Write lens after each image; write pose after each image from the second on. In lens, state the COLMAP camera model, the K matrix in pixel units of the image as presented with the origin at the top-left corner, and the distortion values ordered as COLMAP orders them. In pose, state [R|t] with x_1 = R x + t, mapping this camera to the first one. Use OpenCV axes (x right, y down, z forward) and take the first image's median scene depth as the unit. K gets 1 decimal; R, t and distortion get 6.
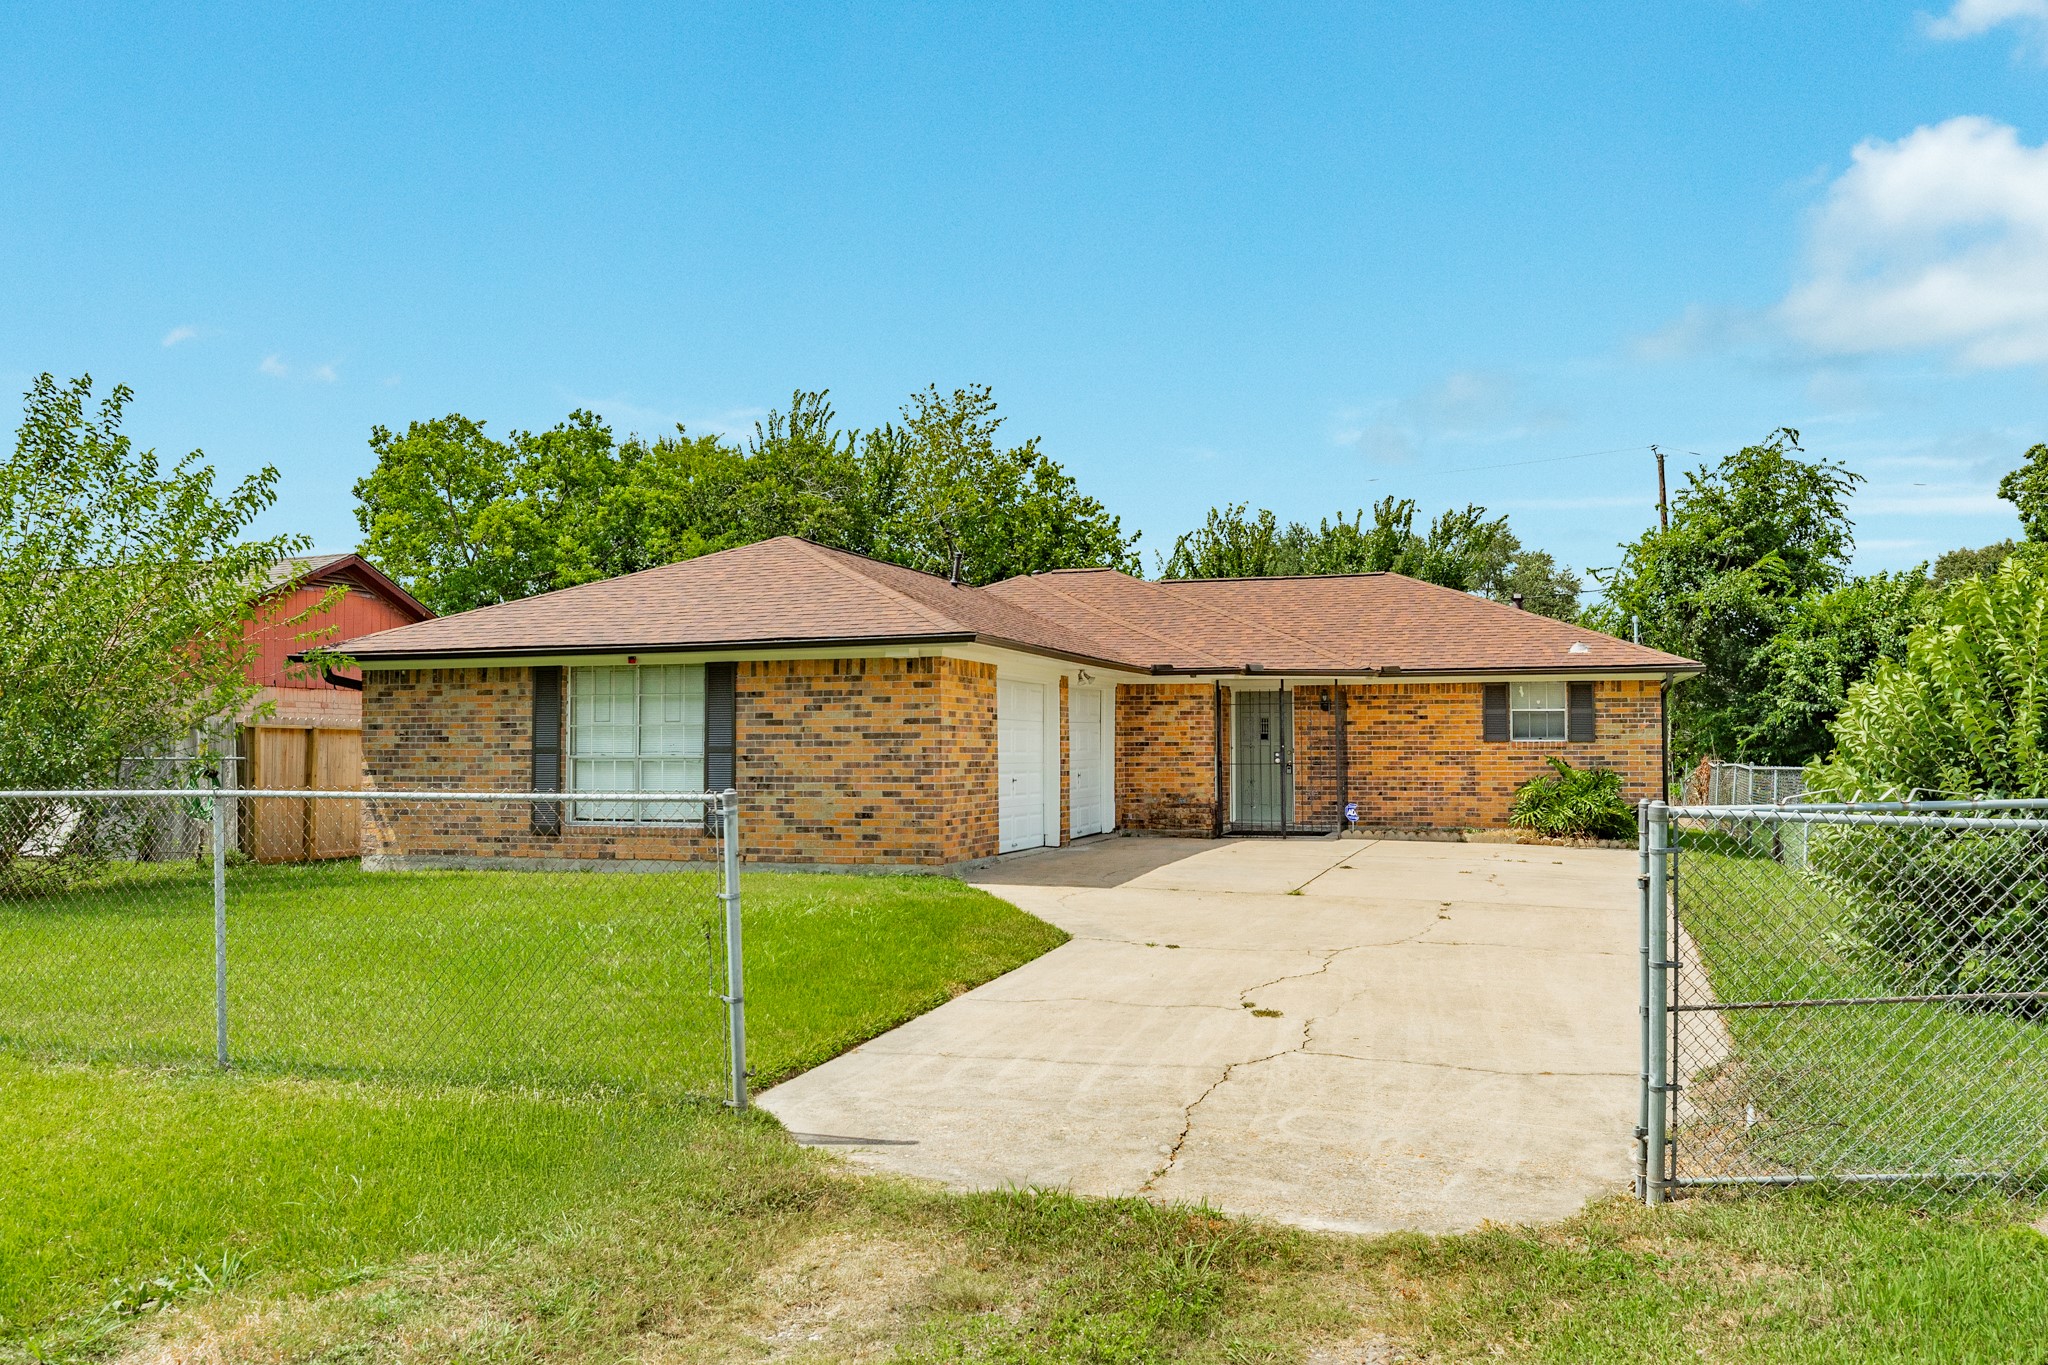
lens RADIAL K [[1593.9, 0, 1024.0], [0, 1593.9, 682.5], [0, 0, 1]] dist [-0.013749, -0.001773]
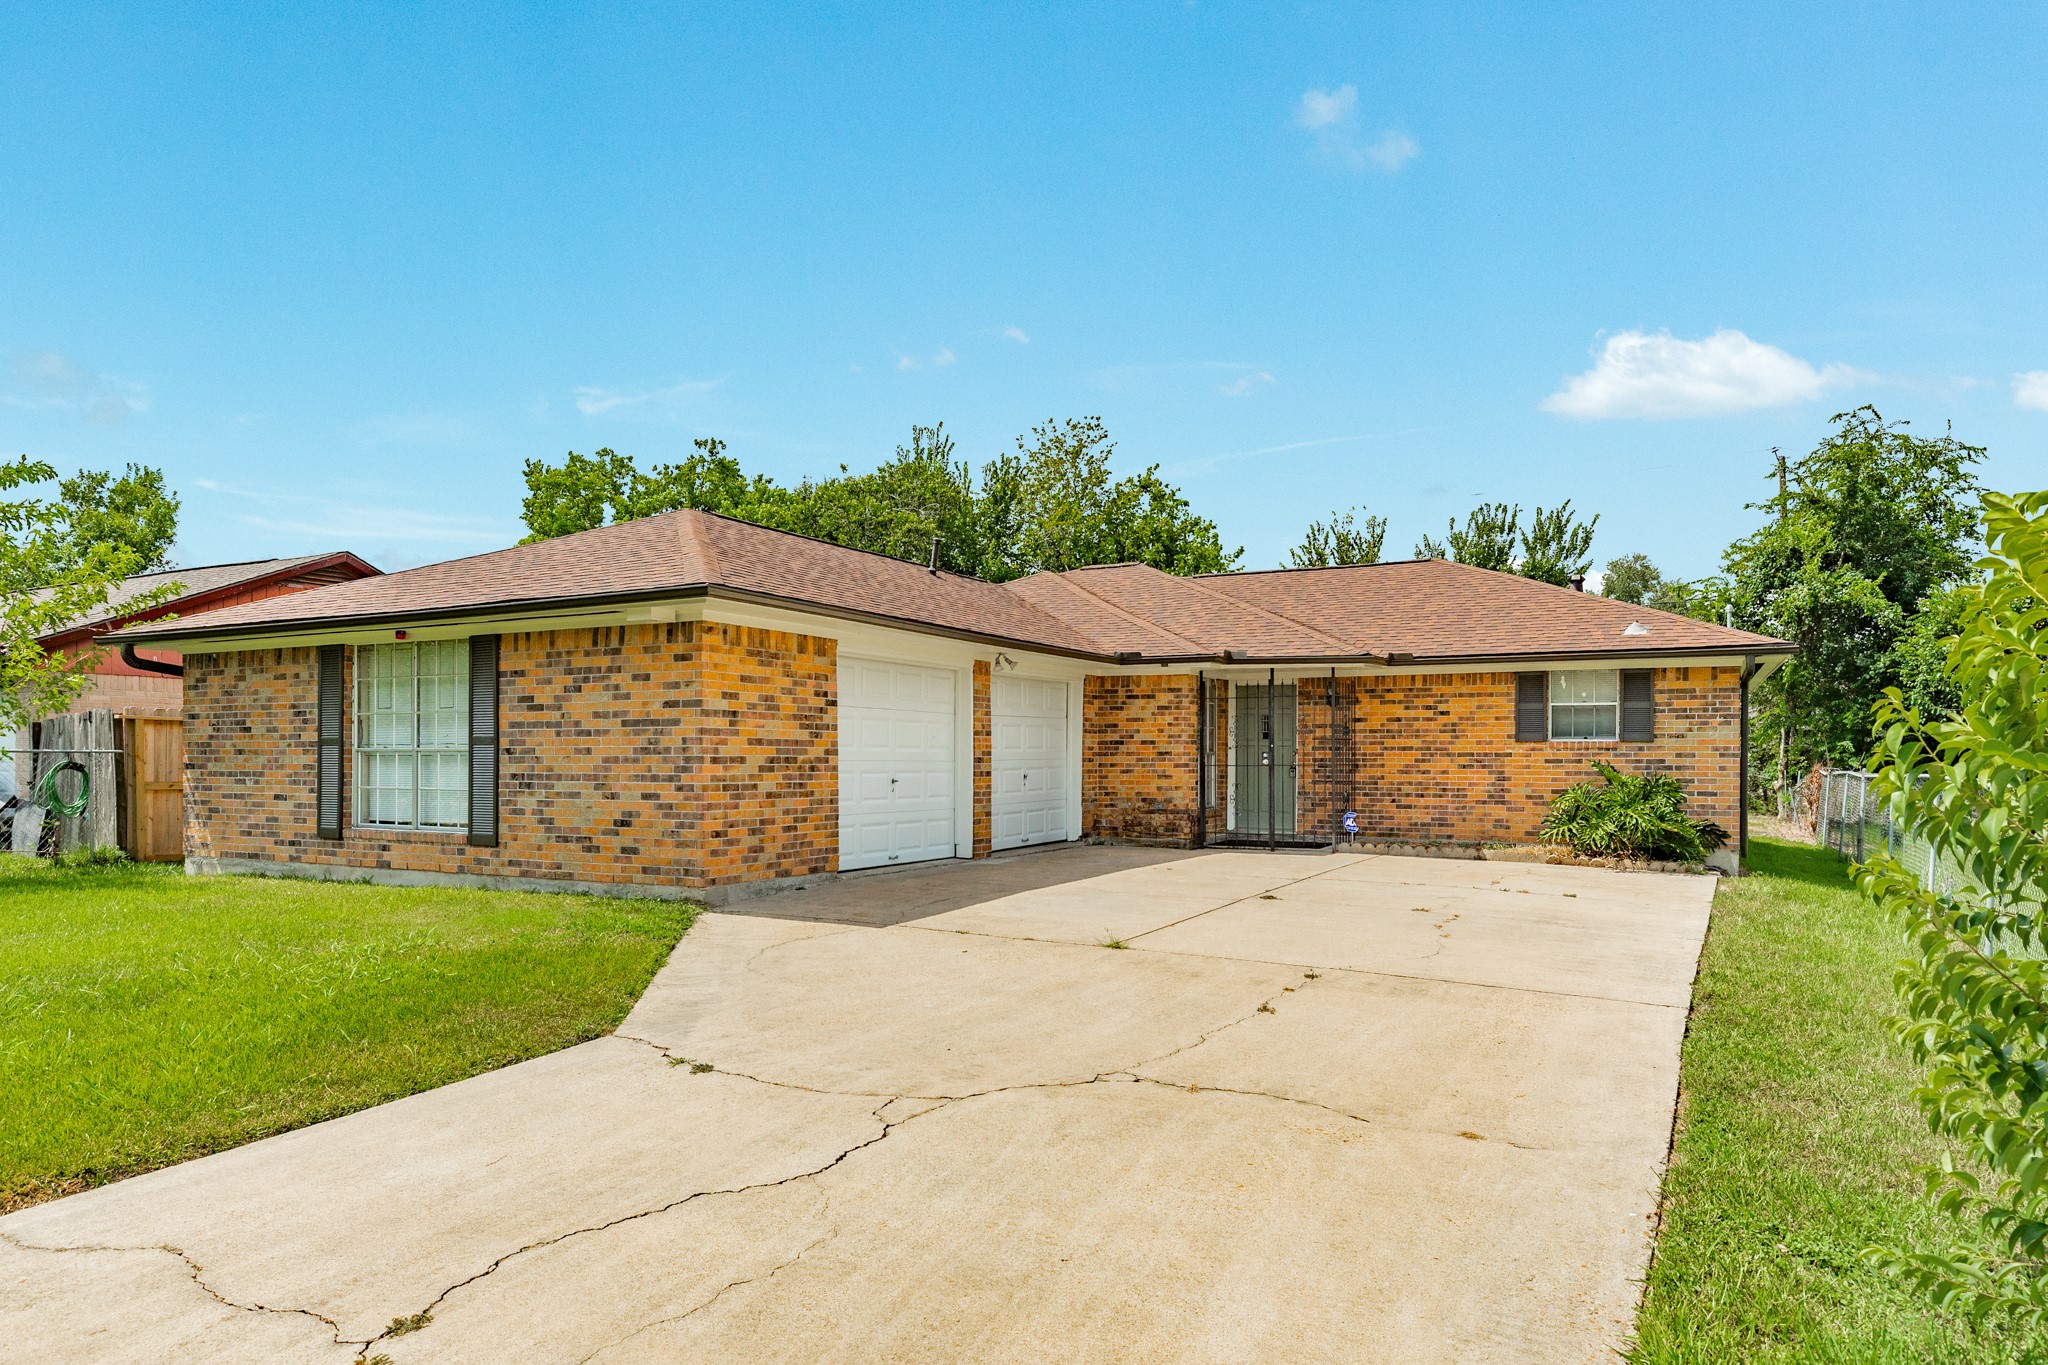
lens RADIAL K [[1256.8, 0, 1036.4], [0, 1256.8, 755.7], [0, 0, 1]] dist [0.001208, -0.001247]
pose [[0.985991, 0.005585, -0.166702, 0.151964], [0.001093, 0.999201, 0.039940, 0.018094], [0.166792, -0.039563, 0.985198, 0.302529]]
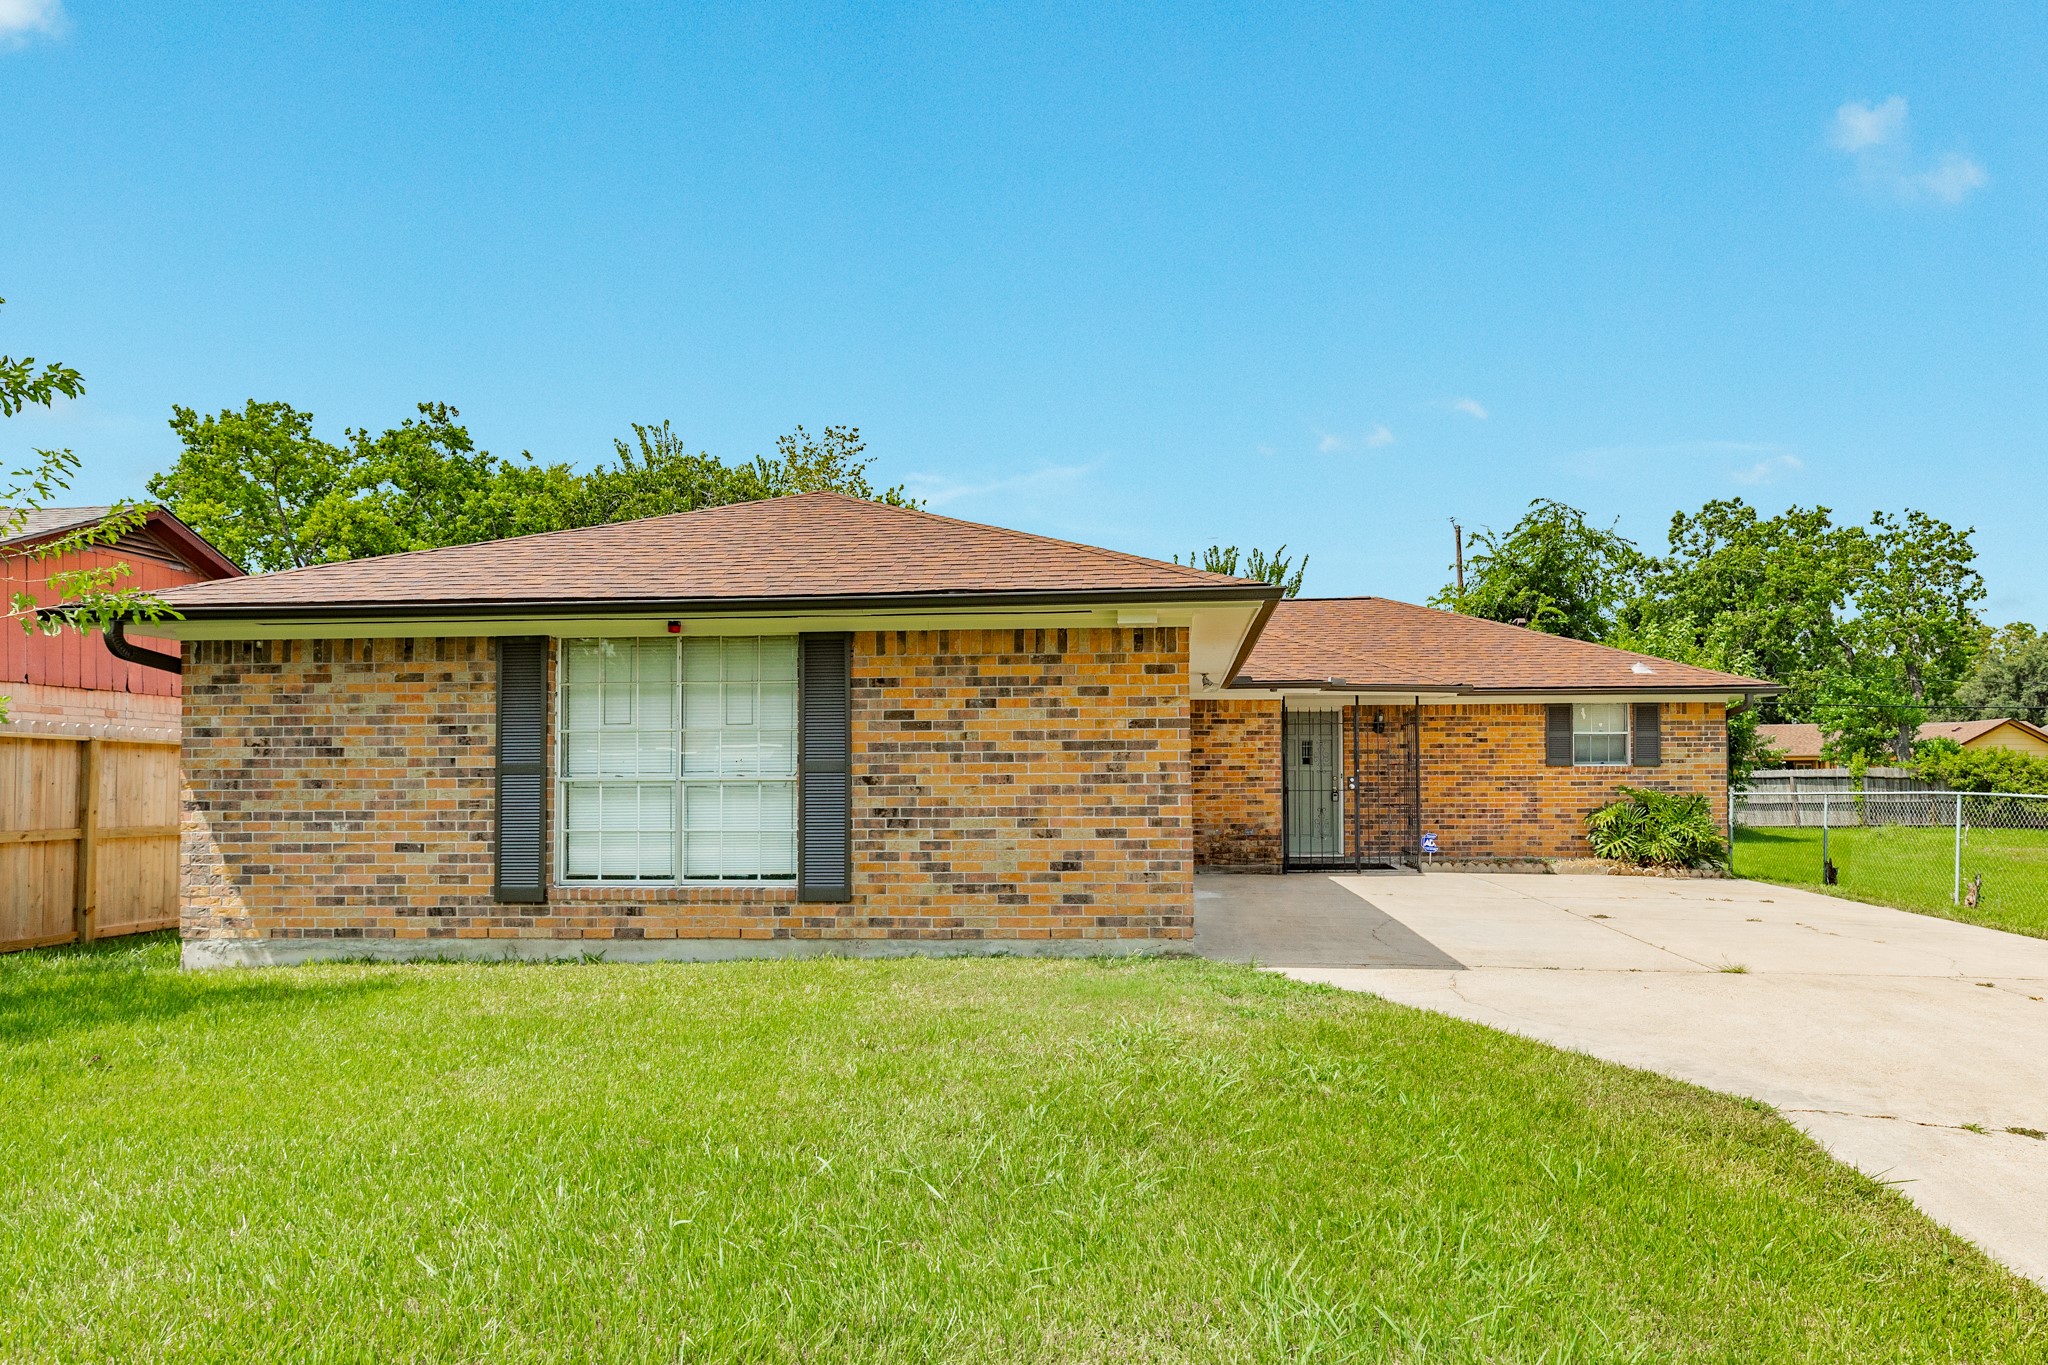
lens RADIAL K [[1244.7, 0, 1099.0], [0, 1244.7, 757.2], [0, 0, 1]] dist [-0.001612, -0.000074]
pose [[0.967422, 0.003676, 0.253143, -0.158674], [-0.008839, 0.999775, 0.019261, 0.020541], [-0.253016, -0.020872, 0.967237, 0.362256]]
